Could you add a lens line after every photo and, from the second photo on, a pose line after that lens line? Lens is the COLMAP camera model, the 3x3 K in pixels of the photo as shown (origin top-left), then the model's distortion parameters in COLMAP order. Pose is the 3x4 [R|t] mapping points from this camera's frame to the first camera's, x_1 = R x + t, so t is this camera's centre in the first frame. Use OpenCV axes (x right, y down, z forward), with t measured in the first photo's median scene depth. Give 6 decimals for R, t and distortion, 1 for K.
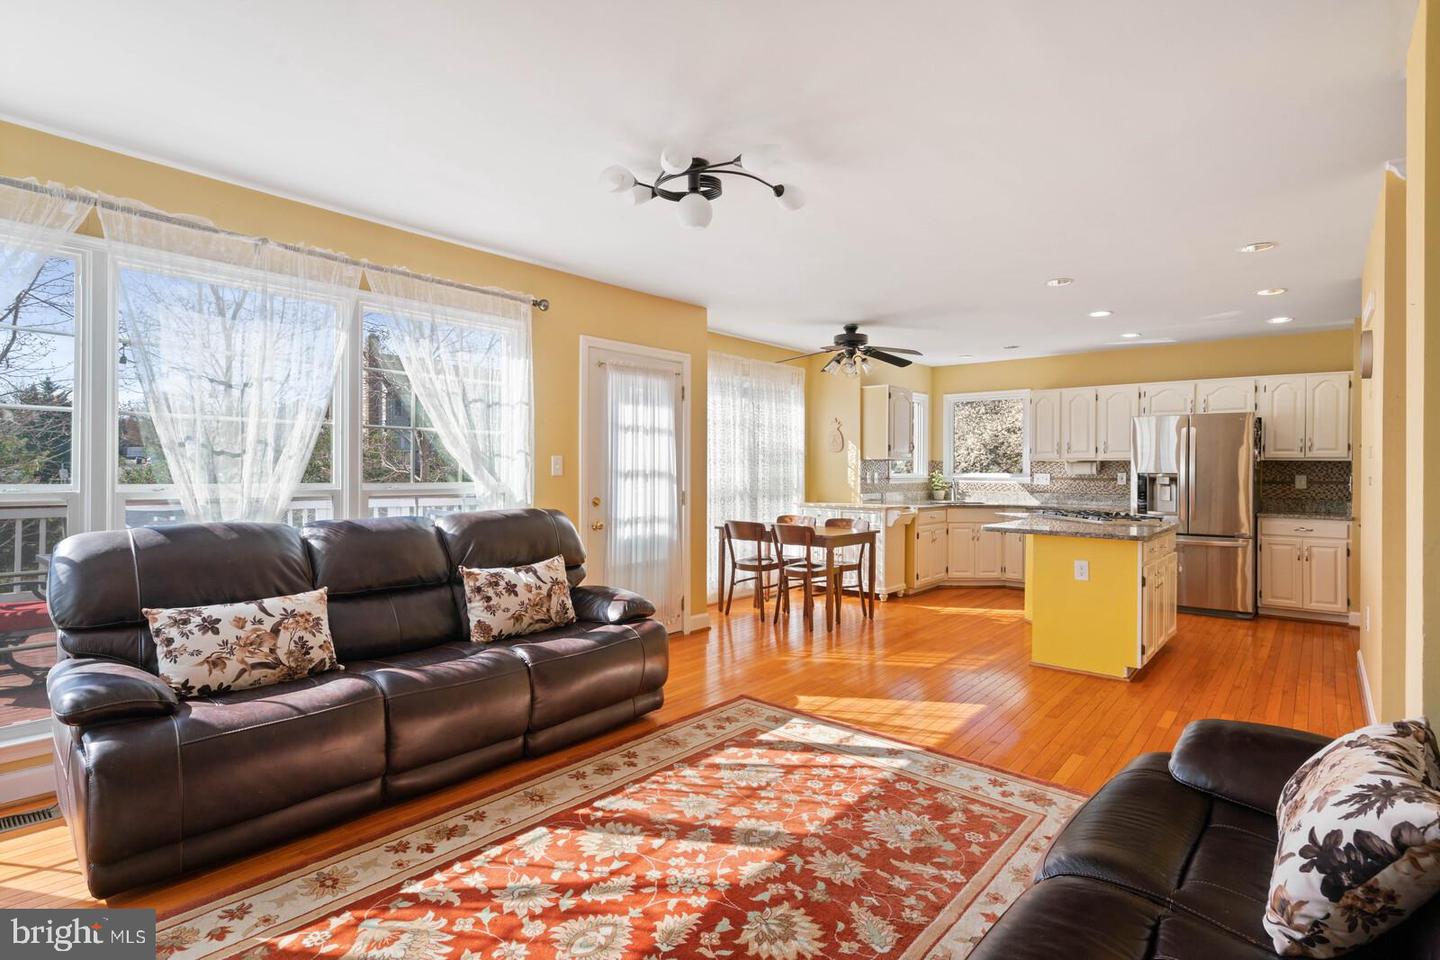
lens RADIAL K [[710.7, 0, 712.8], [0, 710.7, 469.7], [0, 0, 1]] dist [-0.001226, 0.000107]
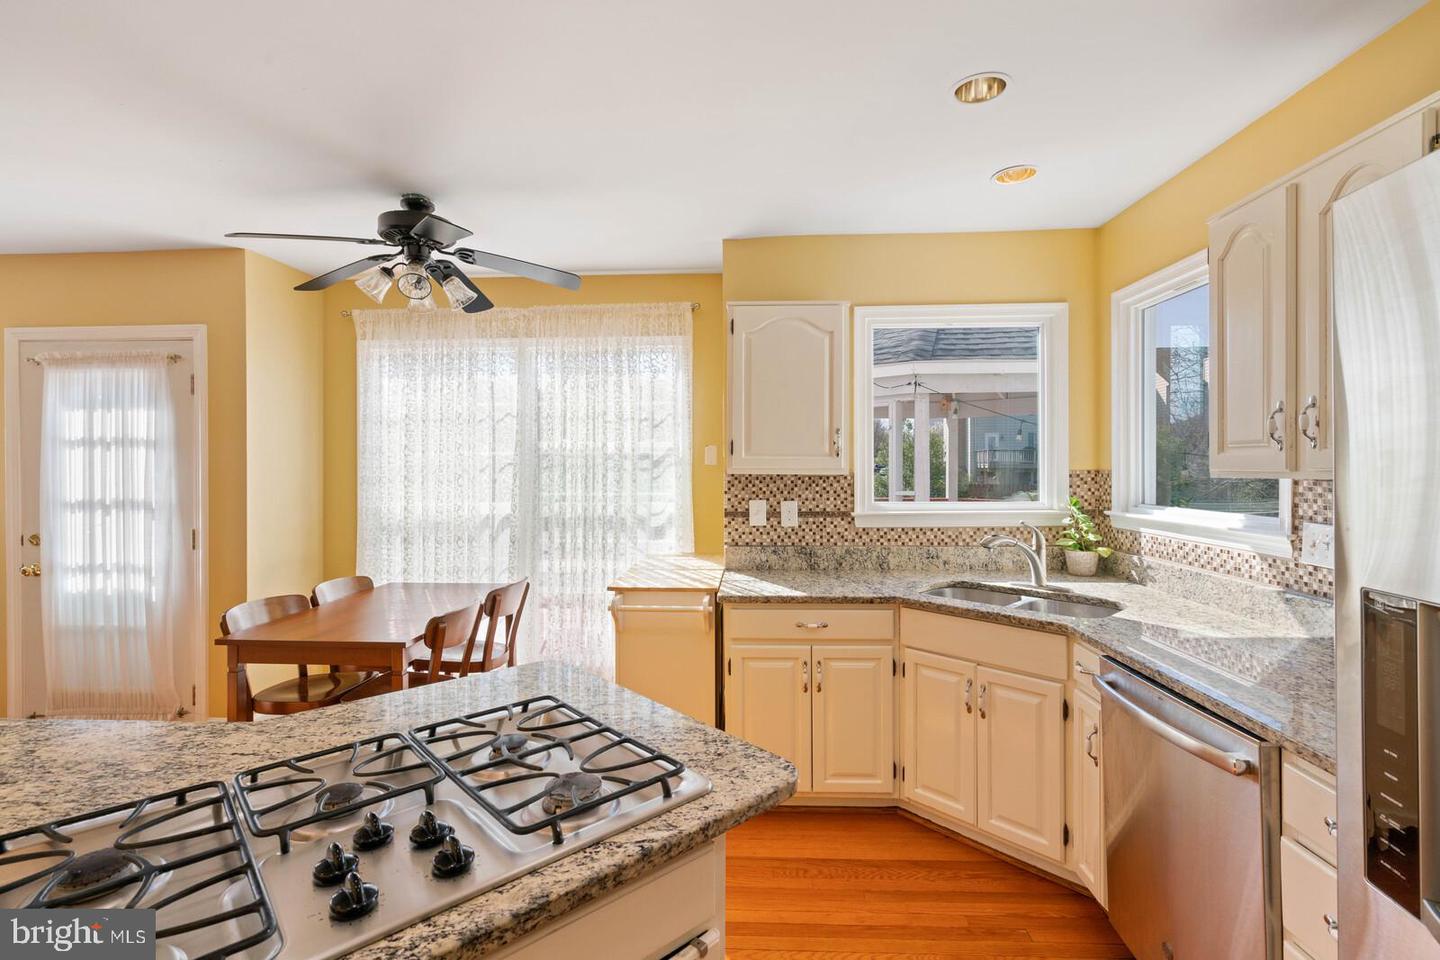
lens RADIAL K [[669.1, 0, 722.9], [0, 669.1, 467.6], [0, 0, 1]] dist [-0.005833, 0.000438]
pose [[0.618267, -0.005227, -0.785950, 0.872117], [0.006526, 0.999978, -0.001517, -0.027916], [0.785941, -0.004191, 0.618288, 1.146426]]
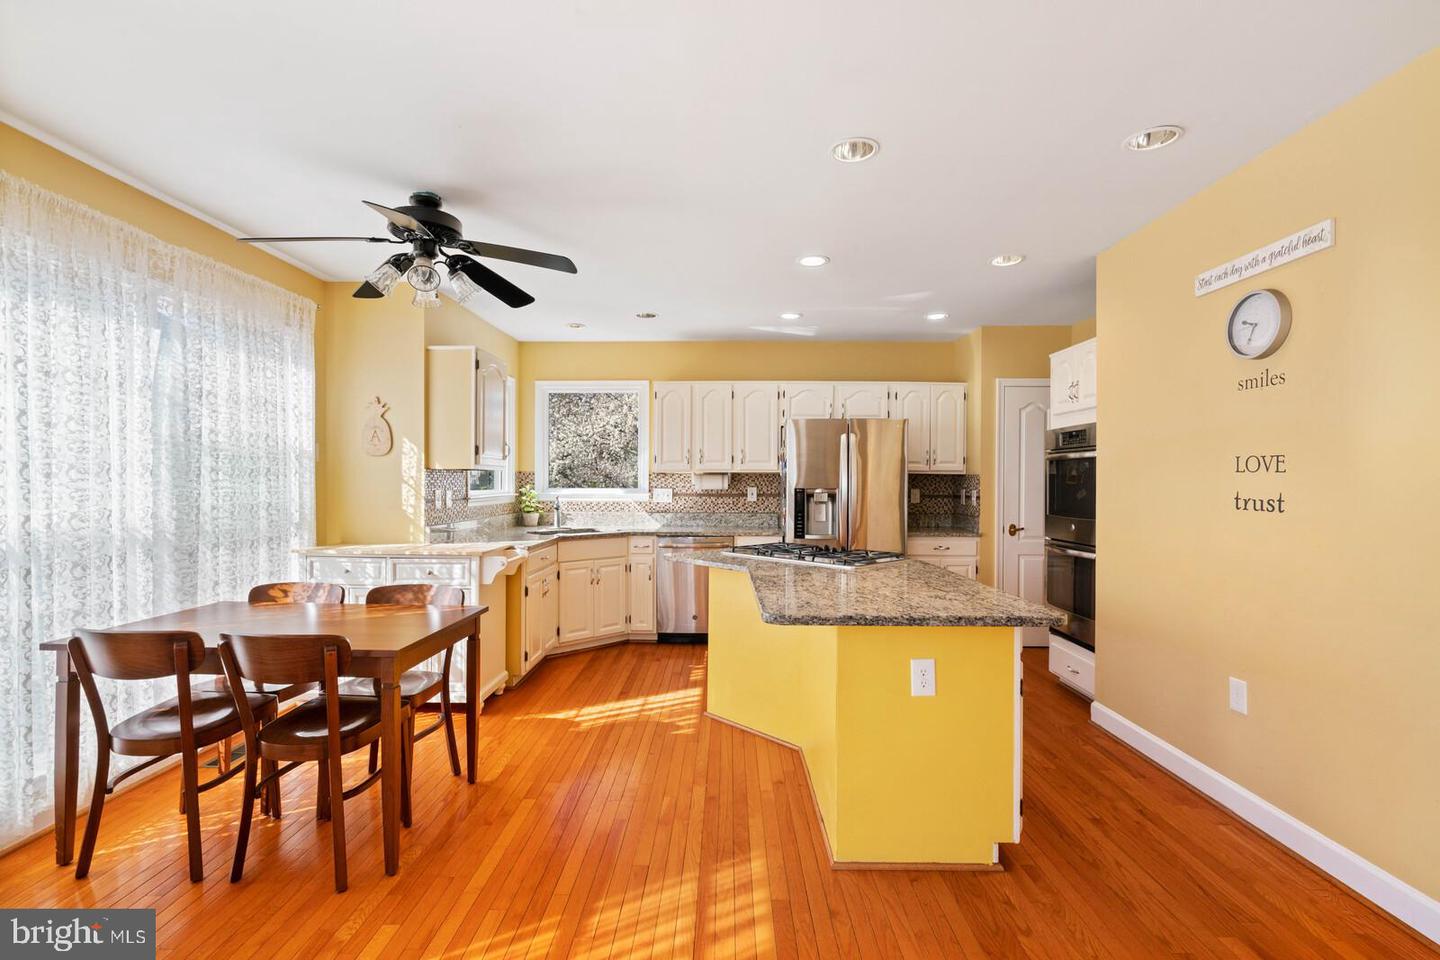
lens RADIAL K [[651.7, 0, 717.3], [0, 651.7, 483.2], [0, 0, 1]] dist [-0.004714, 0.000515]
pose [[0.770463, -0.005621, 0.637459, 0.078982], [0.001655, 0.999975, 0.006817, -0.009193], [-0.637482, -0.004198, 0.770454, 0.675981]]
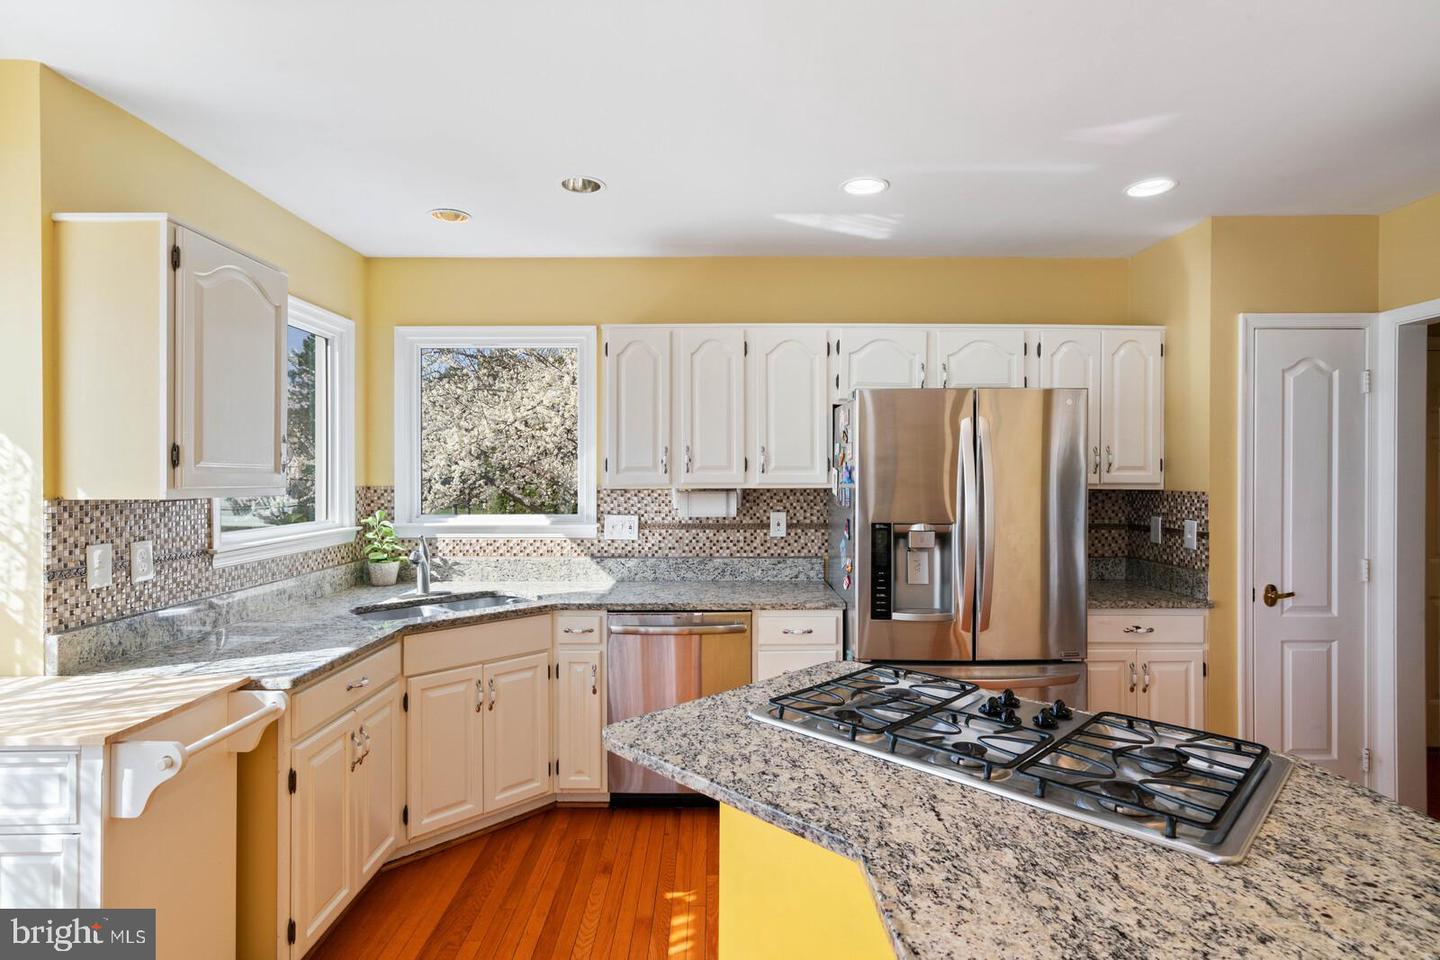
lens RADIAL K [[741.0, 0, 717.1], [0, 741.0, 477.1], [0, 0, 1]] dist [0.001781, 0.000566]
pose [[0.755705, -0.008765, 0.654854, 0.339466], [0.006194, 0.999961, 0.006236, -0.036155], [-0.654883, -0.000657, 0.755730, 1.018931]]
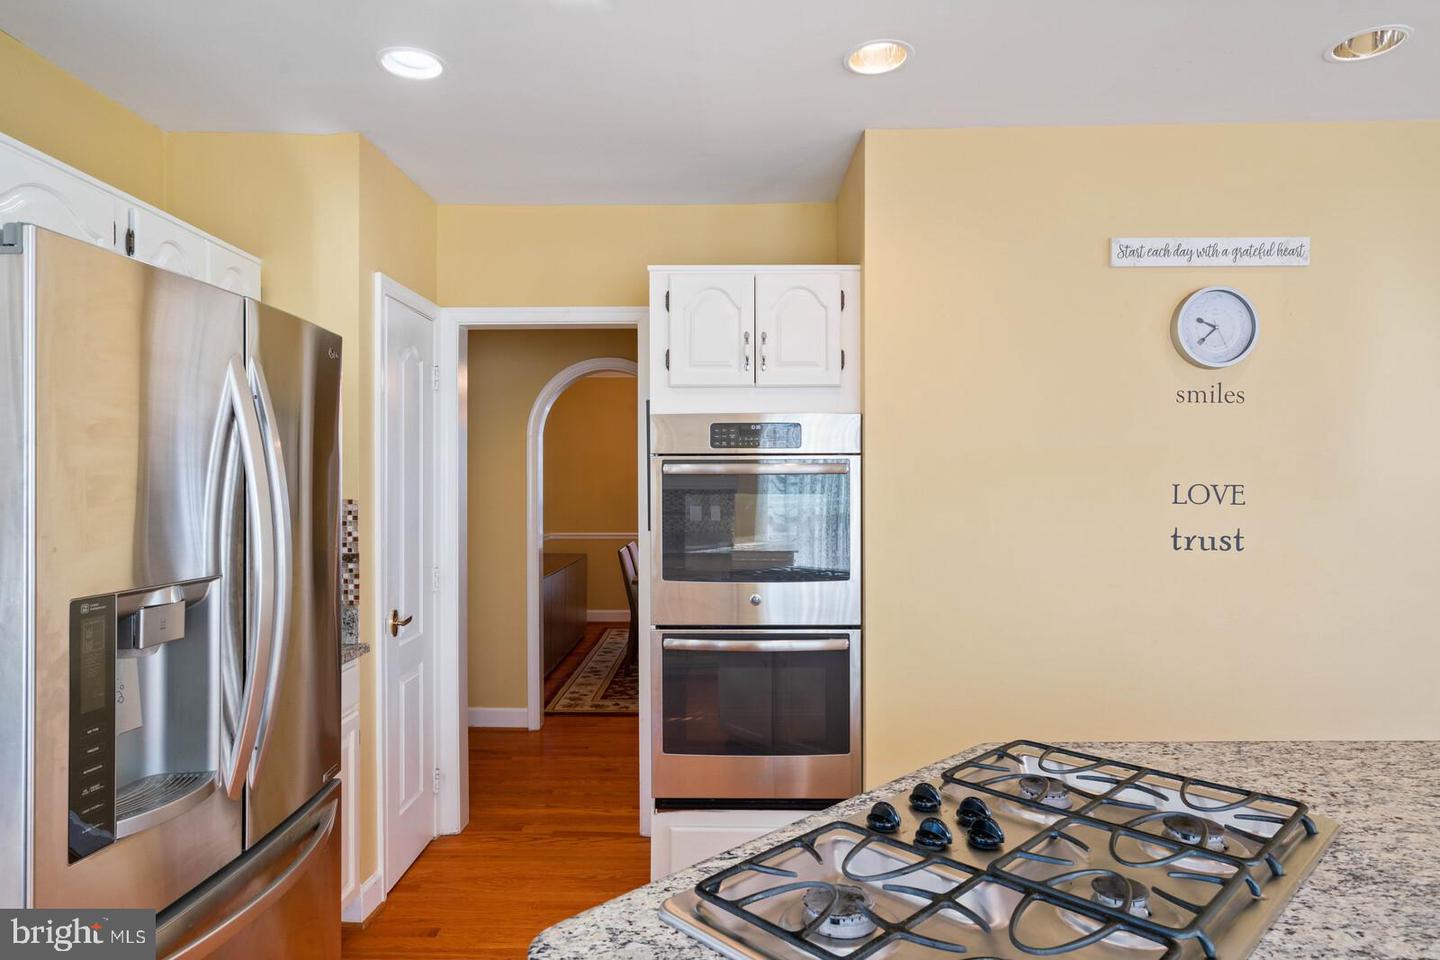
lens RADIAL K [[860.4, 0, 710.1], [0, 860.4, 476.3], [0, 0, 1]] dist [0.001079, 0.004074]
pose [[-0.637096, -0.002710, 0.770780, 0.509515], [-0.001050, 0.999996, 0.002648, -0.033226], [-0.770784, 0.000878, -0.637096, 1.416361]]
